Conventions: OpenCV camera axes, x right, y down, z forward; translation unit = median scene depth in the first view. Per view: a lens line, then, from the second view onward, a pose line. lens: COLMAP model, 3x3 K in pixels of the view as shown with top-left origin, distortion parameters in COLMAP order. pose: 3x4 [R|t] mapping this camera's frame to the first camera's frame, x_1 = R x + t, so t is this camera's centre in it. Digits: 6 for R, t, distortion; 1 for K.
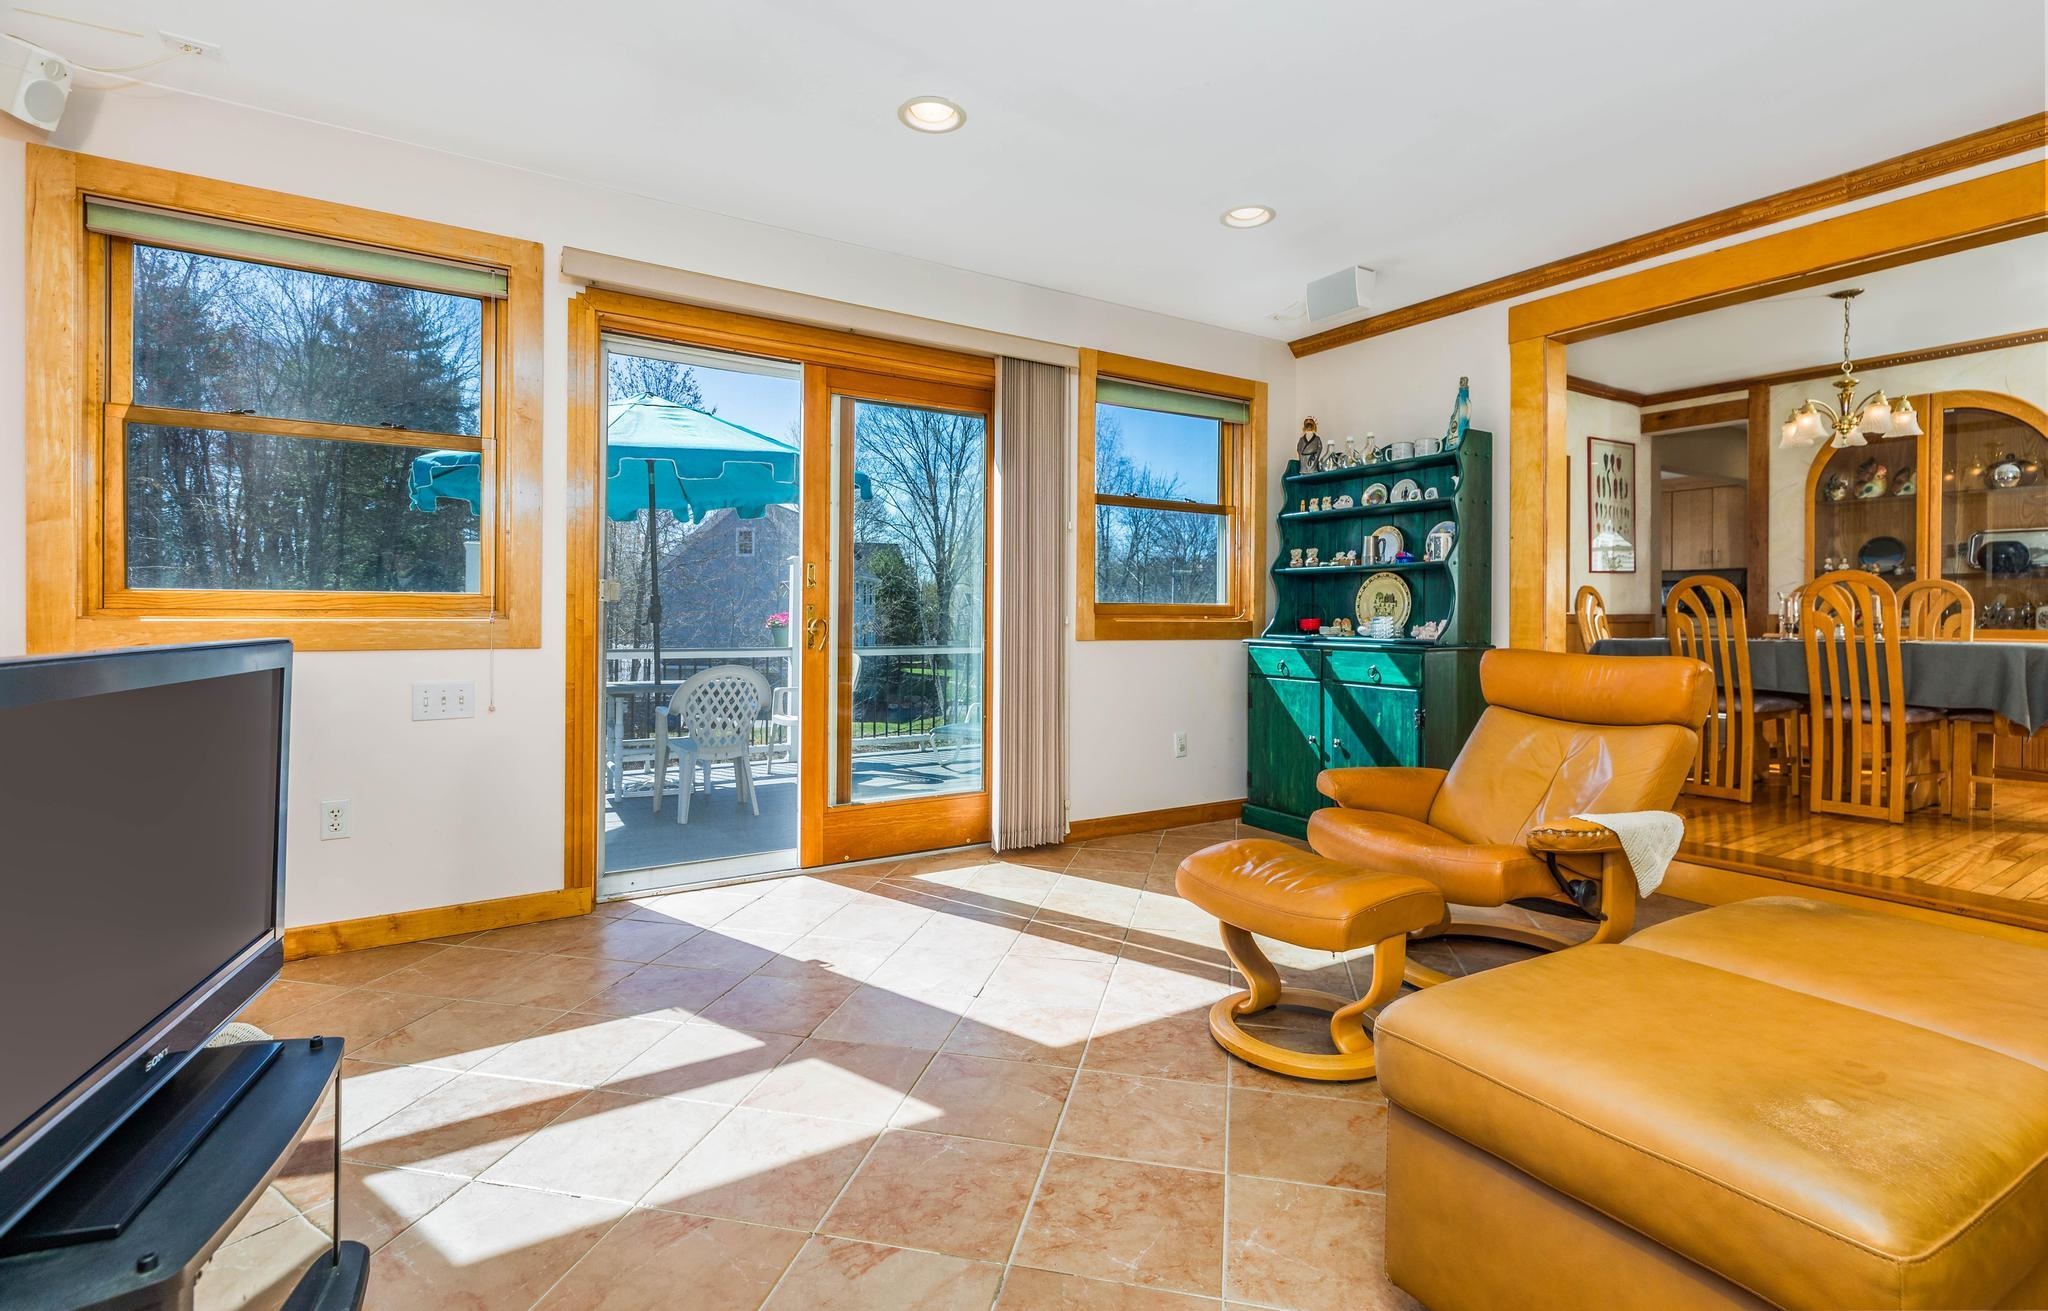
lens RADIAL K [[961.3, 0, 1015.3], [0, 961.3, 610.3], [0, 0, 1]] dist [0.001038, -0.000954]
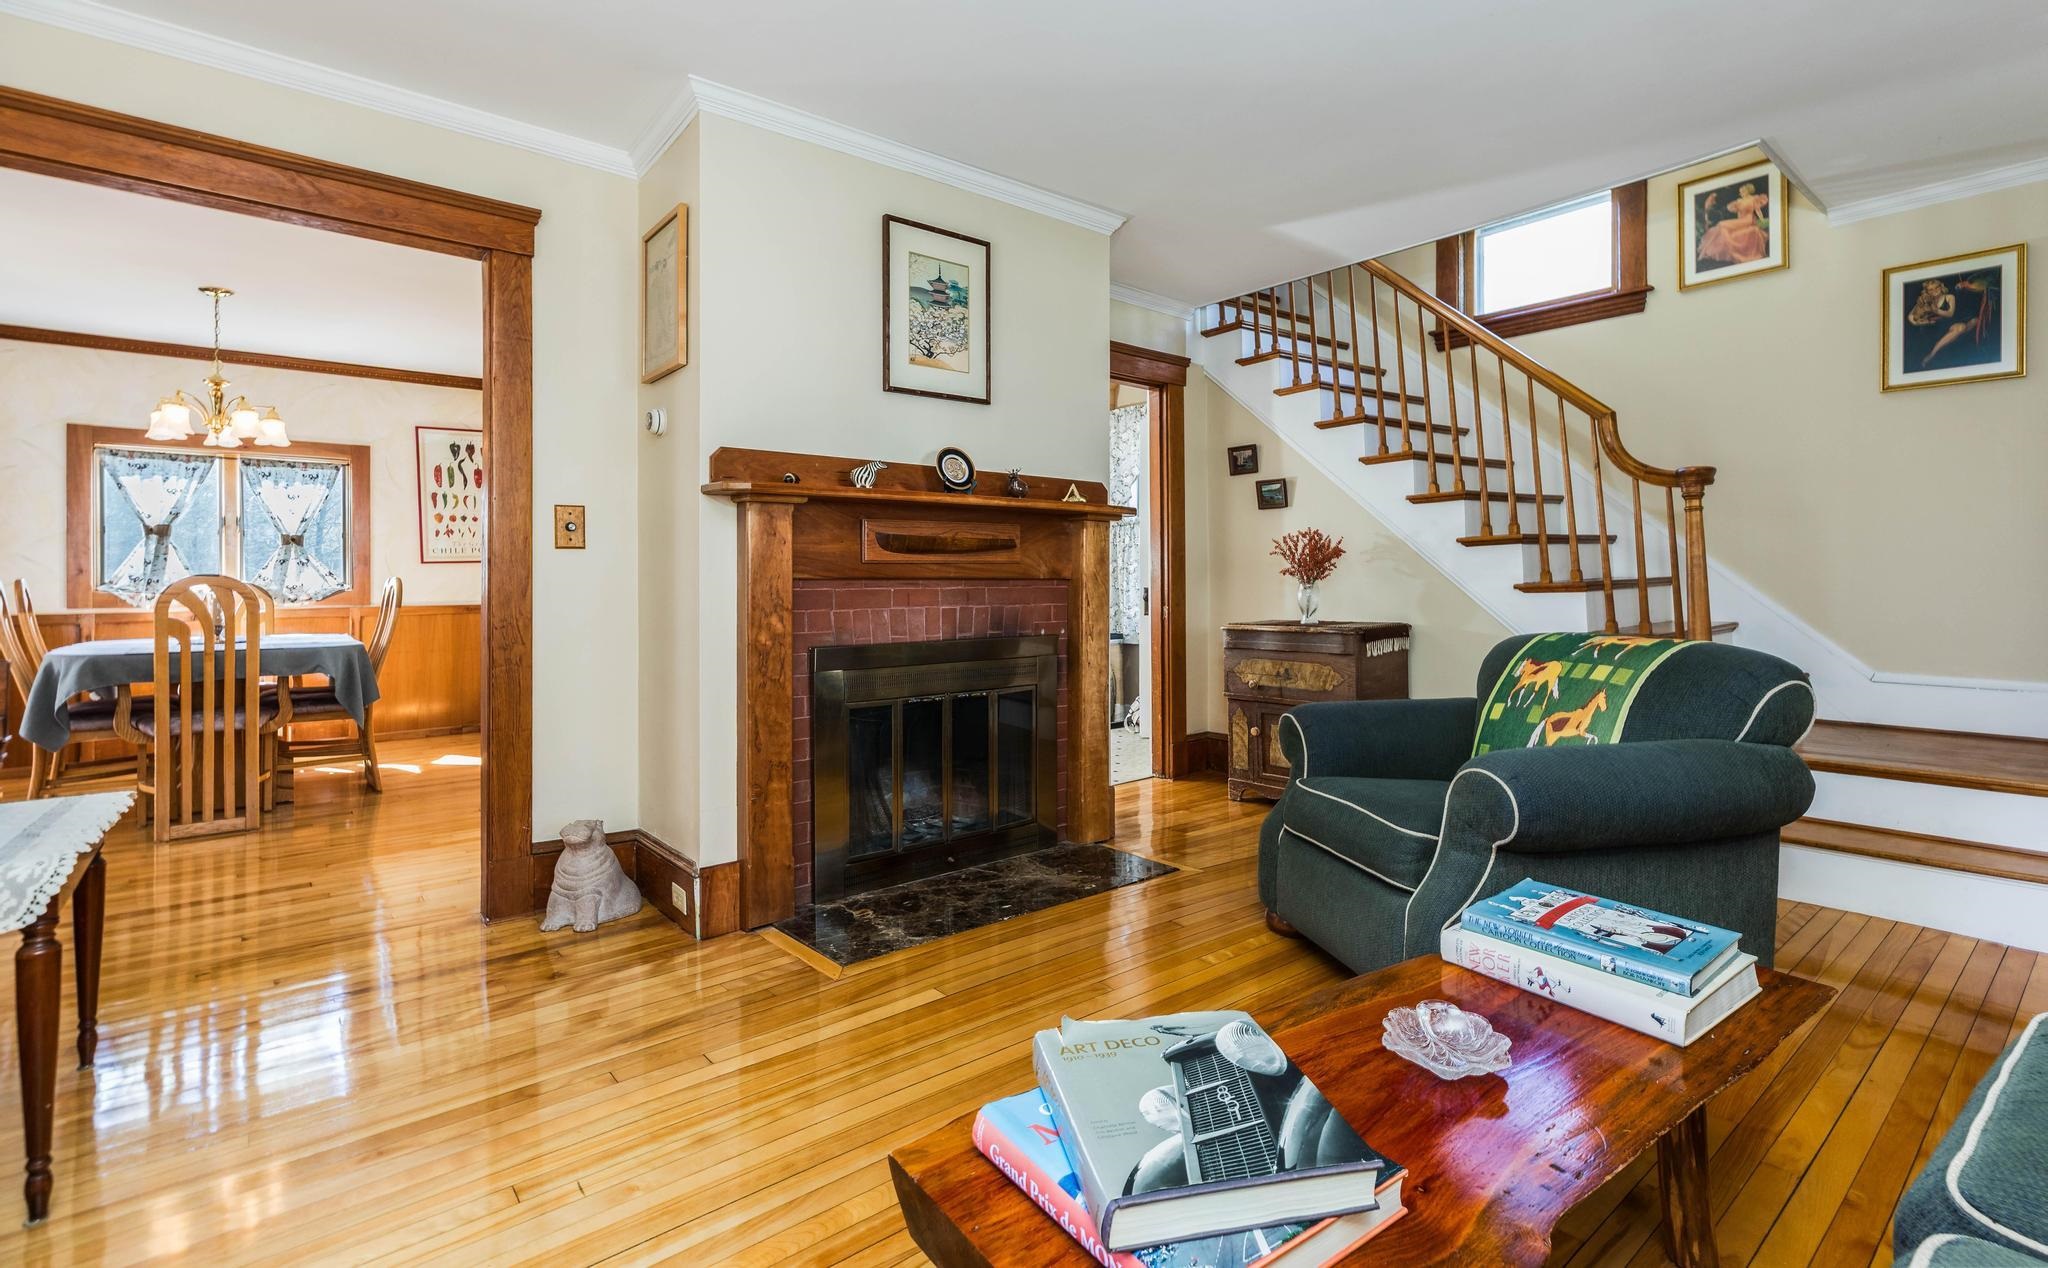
lens RADIAL K [[951.1, 0, 1068.8], [0, 951.1, 579.9], [0, 0, 1]] dist [0.009999, 0.000245]
pose [[0.990496, -0.011380, 0.137073, 1.296072], [0.010646, 0.999925, 0.006088, -0.024405], [-0.137132, -0.004571, 0.990542, -0.081133]]
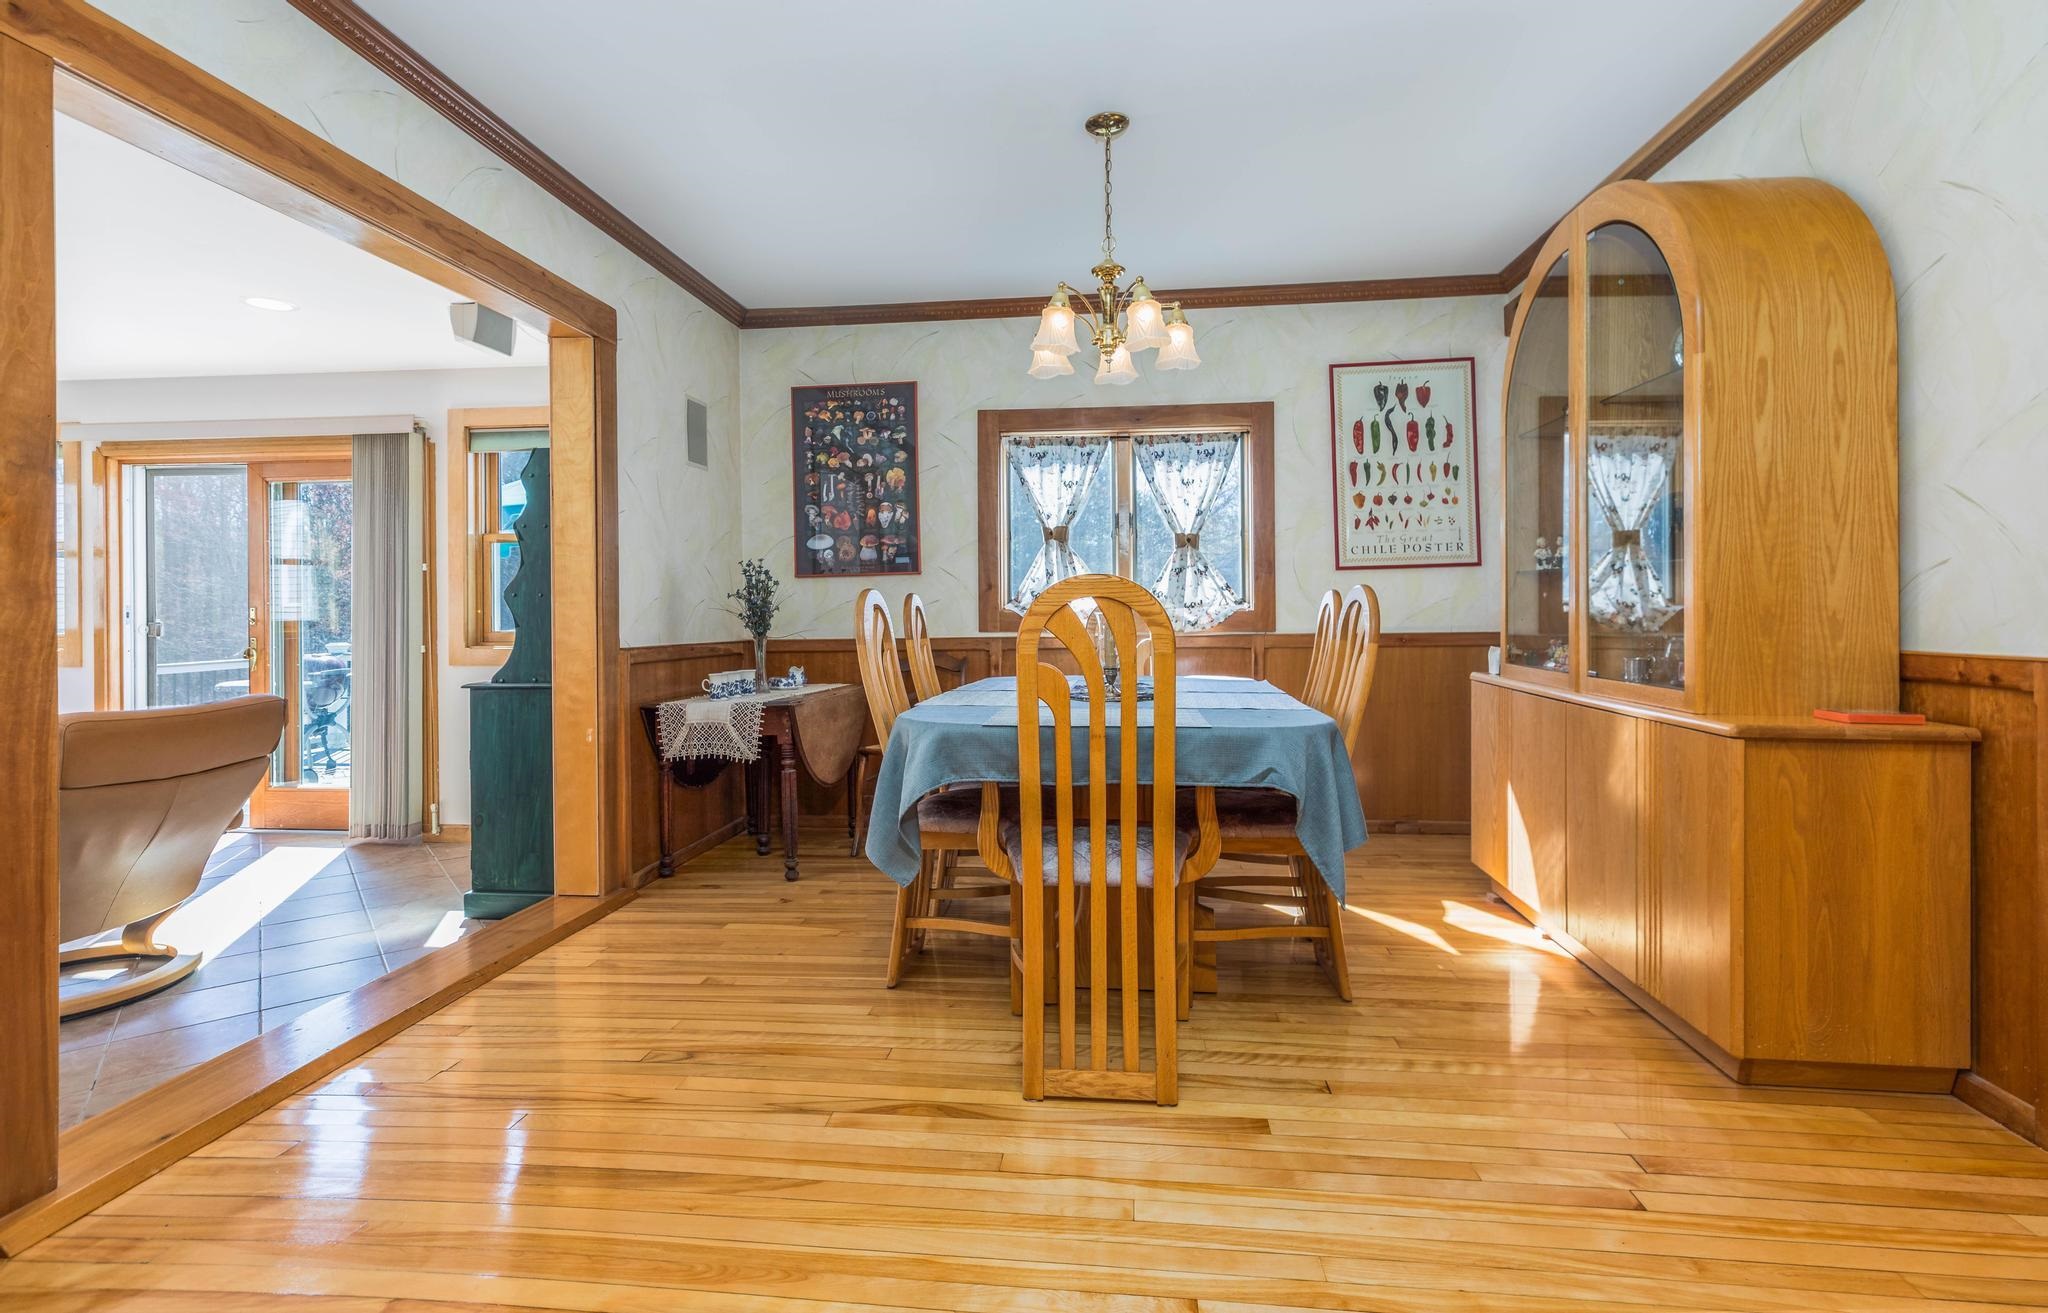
lens RADIAL K [[961.3, 0, 1019.6], [0, 961.3, 603.5], [0, 0, 1]] dist [0.001038, -0.000954]
pose [[0.773848, -0.015759, -0.633175, 0.976771], [0.016193, 0.999856, -0.005095, -0.018798], [0.633164, -0.006310, 0.773992, 0.399745]]
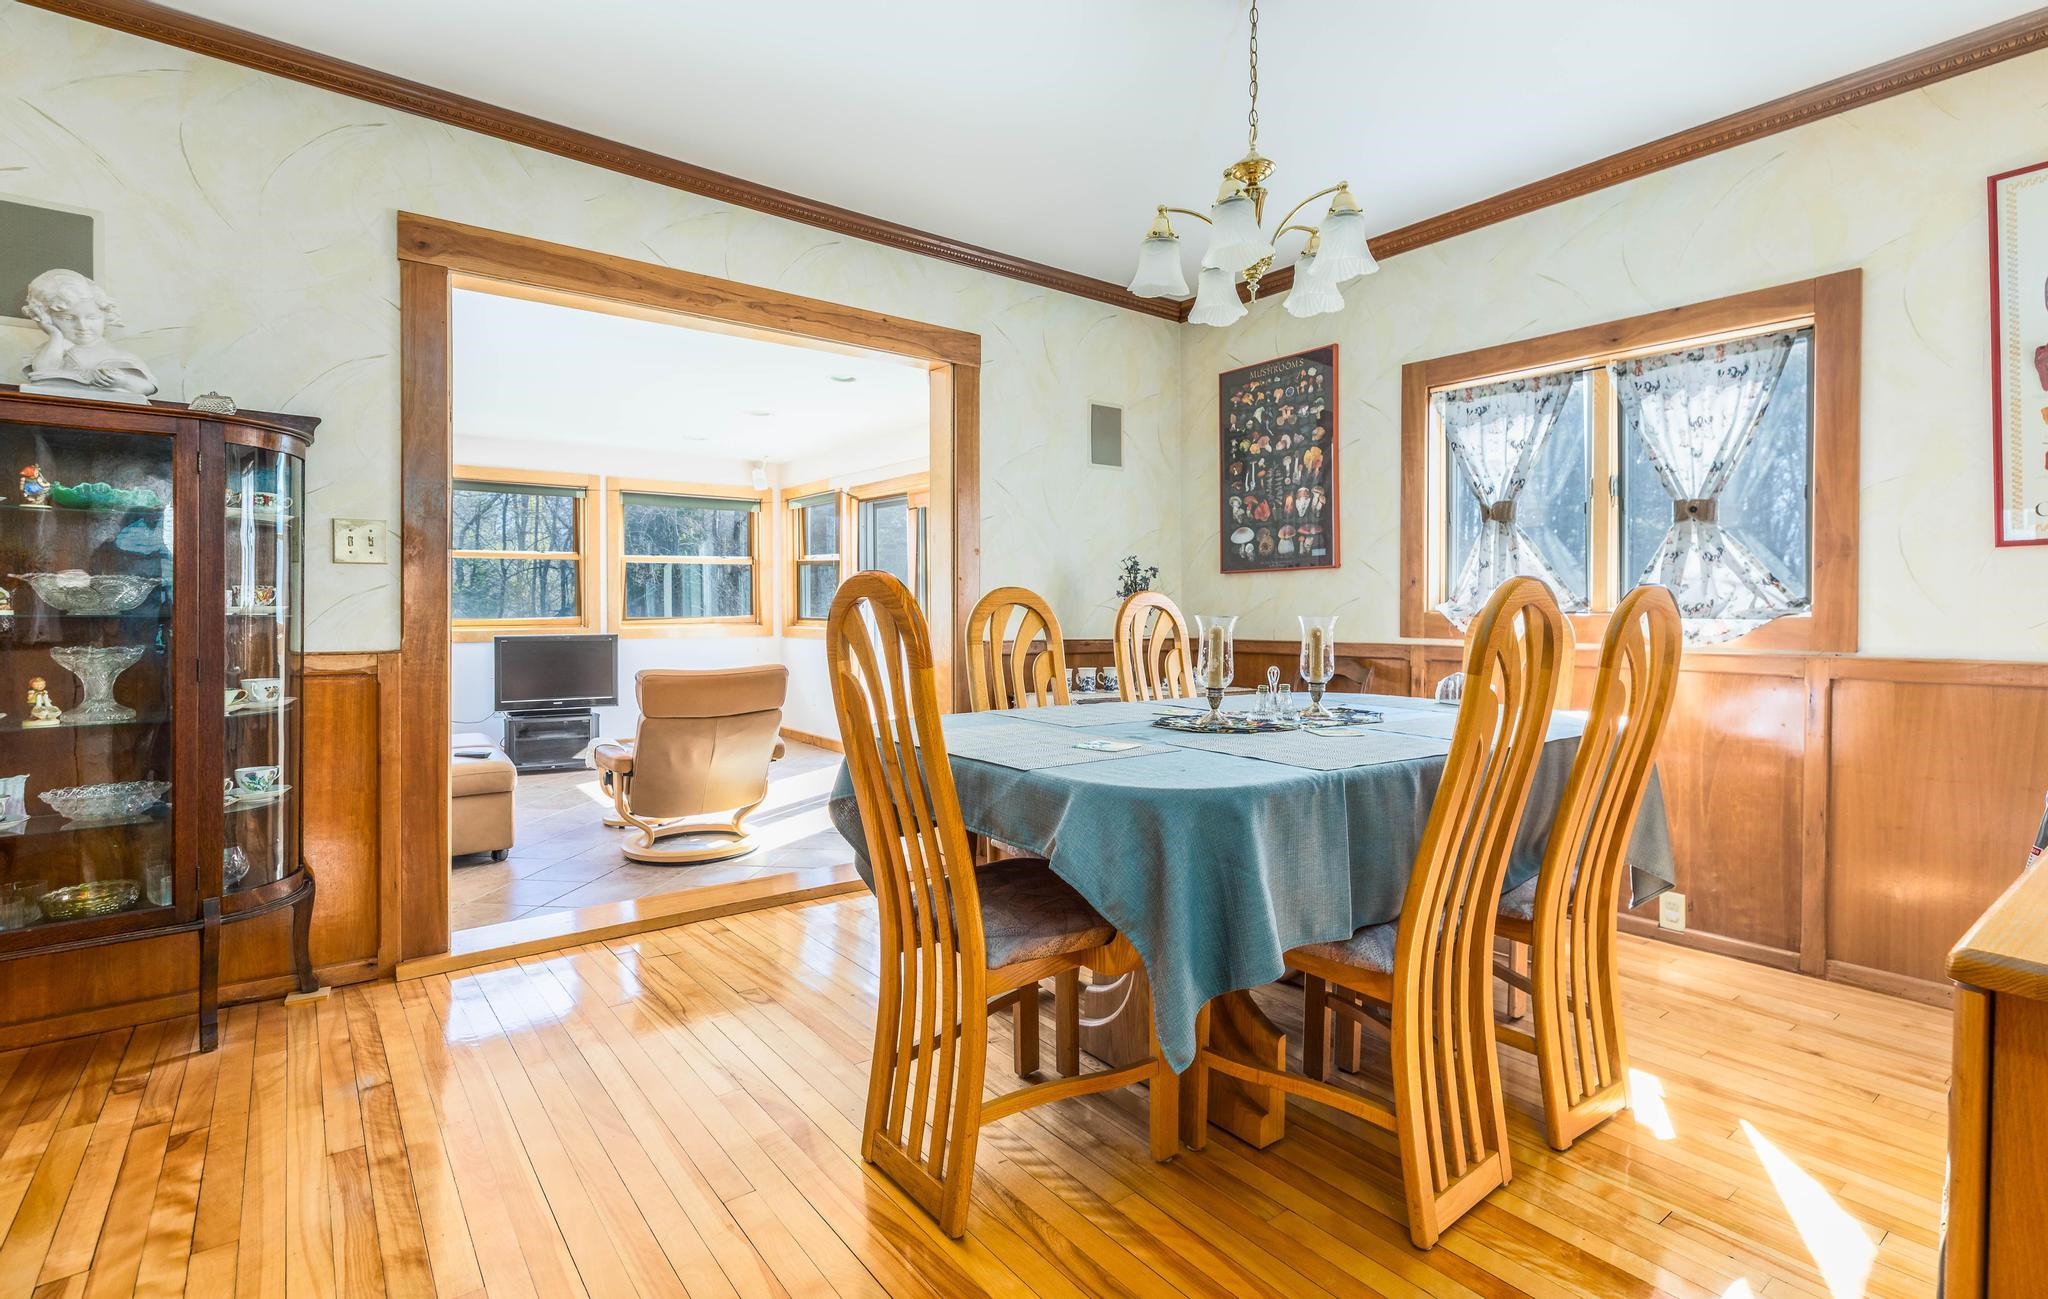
lens RADIAL K [[957.7, 0, 1037.9], [0, 957.7, 616.2], [0, 0, 1]] dist [-0.002635, 0.000165]
pose [[0.090904, 0.003579, -0.995853, 1.068808], [0.003450, 0.999986, 0.003909, -0.017742], [0.995854, -0.003791, 0.090890, 0.692029]]
